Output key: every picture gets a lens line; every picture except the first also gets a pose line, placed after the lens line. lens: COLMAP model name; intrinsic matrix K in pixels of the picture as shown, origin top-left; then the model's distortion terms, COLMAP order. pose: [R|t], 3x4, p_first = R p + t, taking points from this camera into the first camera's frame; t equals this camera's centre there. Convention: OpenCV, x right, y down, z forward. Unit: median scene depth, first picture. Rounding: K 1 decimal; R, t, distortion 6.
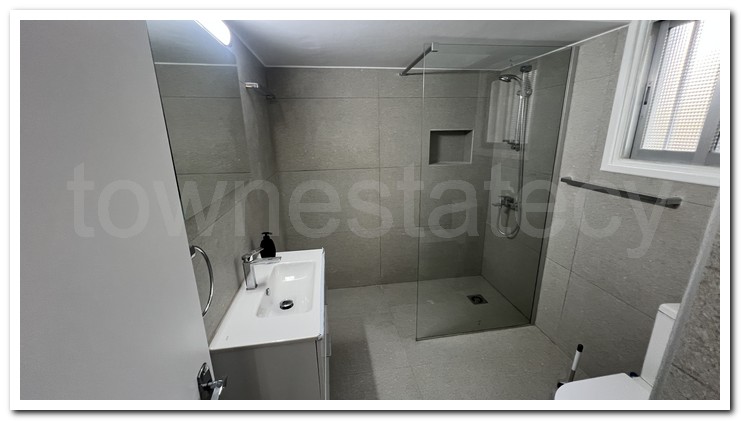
lens RADIAL K [[280.1, 0, 369.8], [0, 280.1, 208.6], [0, 0, 1]] dist [-0.002425, 0.000176]
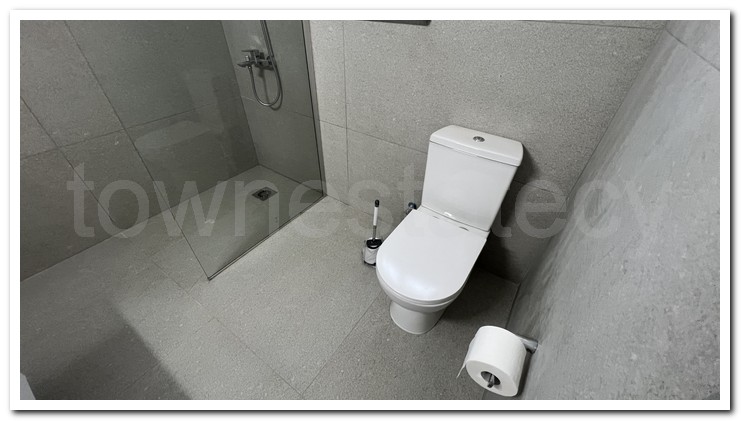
lens RADIAL K [[280.1, 0, 370.6], [0, 280.1, 212.9], [0, 0, 1]] dist [-0.002425, 0.000176]
pose [[0.681716, -0.439112, 0.585187, 0.129321], [0.168905, 0.872708, 0.458095, 0.065184], [-0.711853, -0.213450, 0.669107, 0.308130]]
